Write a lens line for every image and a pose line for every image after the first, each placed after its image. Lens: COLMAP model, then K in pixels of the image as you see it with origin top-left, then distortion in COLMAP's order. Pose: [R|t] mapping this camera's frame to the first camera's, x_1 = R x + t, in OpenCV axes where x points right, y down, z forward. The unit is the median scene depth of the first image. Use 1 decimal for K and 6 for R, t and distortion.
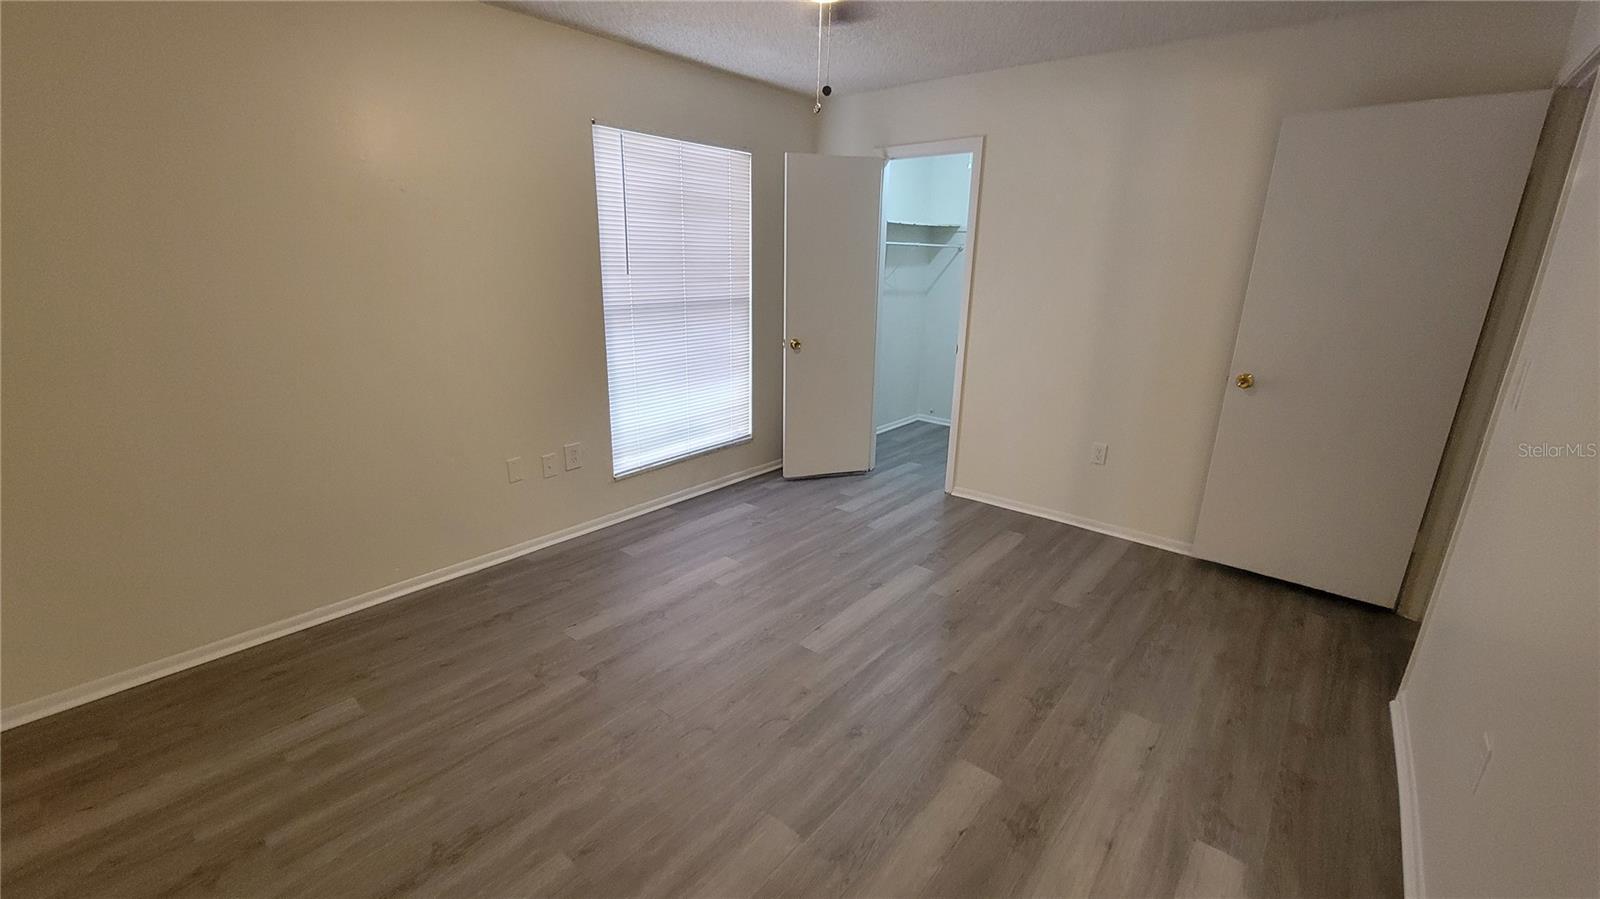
lens RADIAL K [[652.5, 0, 790.8], [0, 652.5, 450.3], [0, 0, 1]] dist [-0.002921, 0.000574]
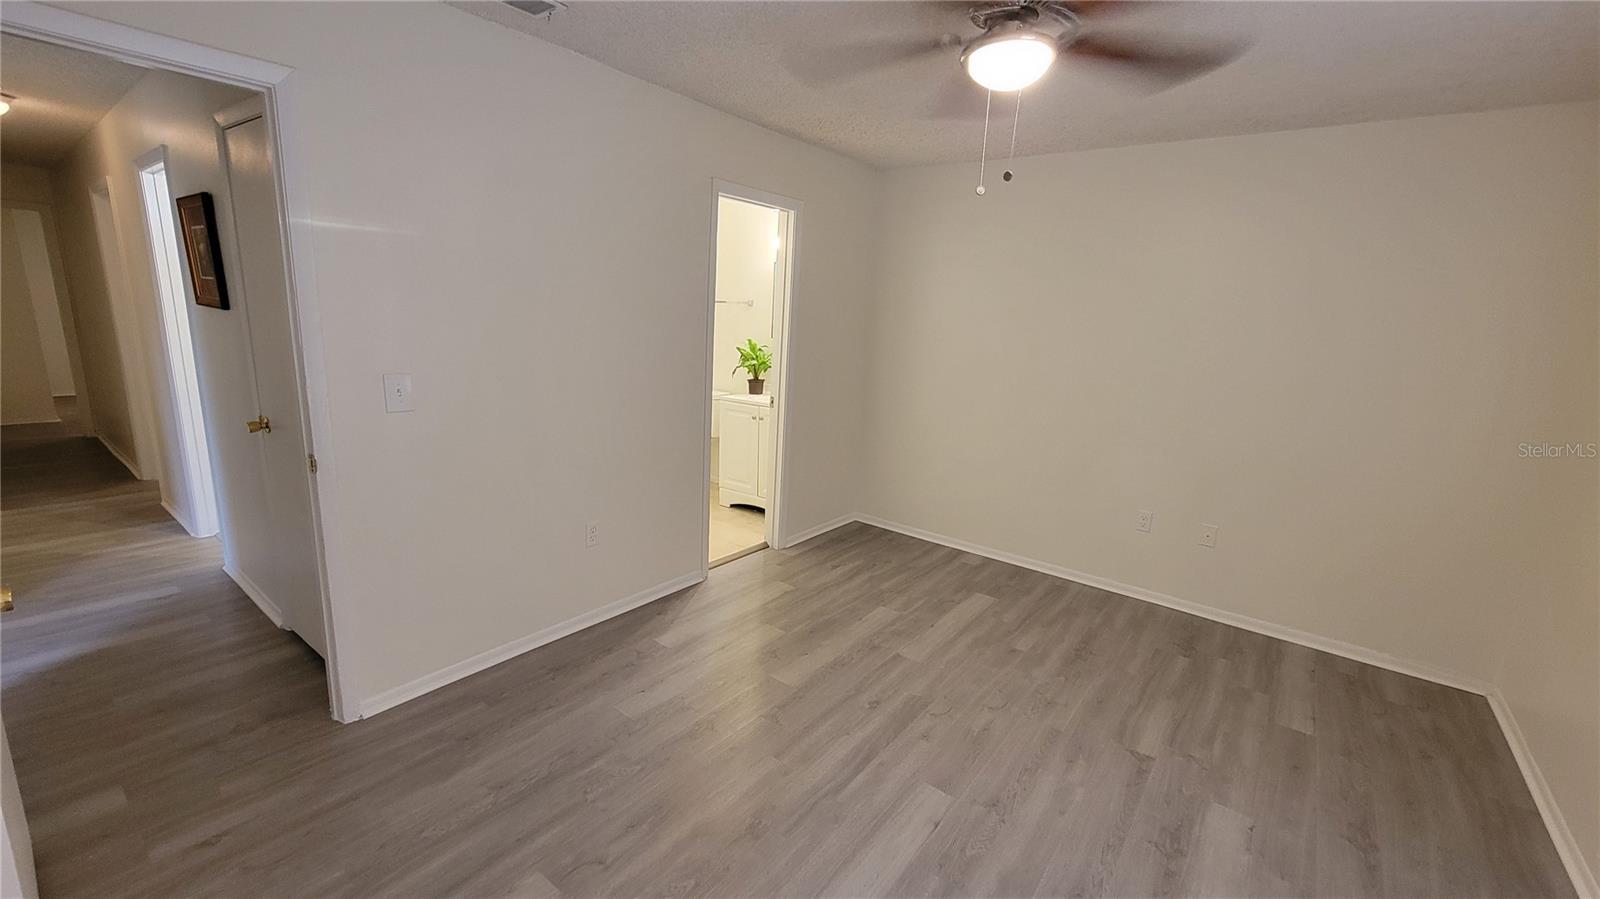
lens RADIAL K [[652.5, 0, 790.8], [0, 652.5, 450.3], [0, 0, 1]] dist [-0.002921, 0.000574]
pose [[-0.997217, -0.055283, -0.050019, 0.322082], [-0.072571, 0.873463, 0.481451, -0.536068], [0.017074, 0.483741, -0.875045, 1.727180]]
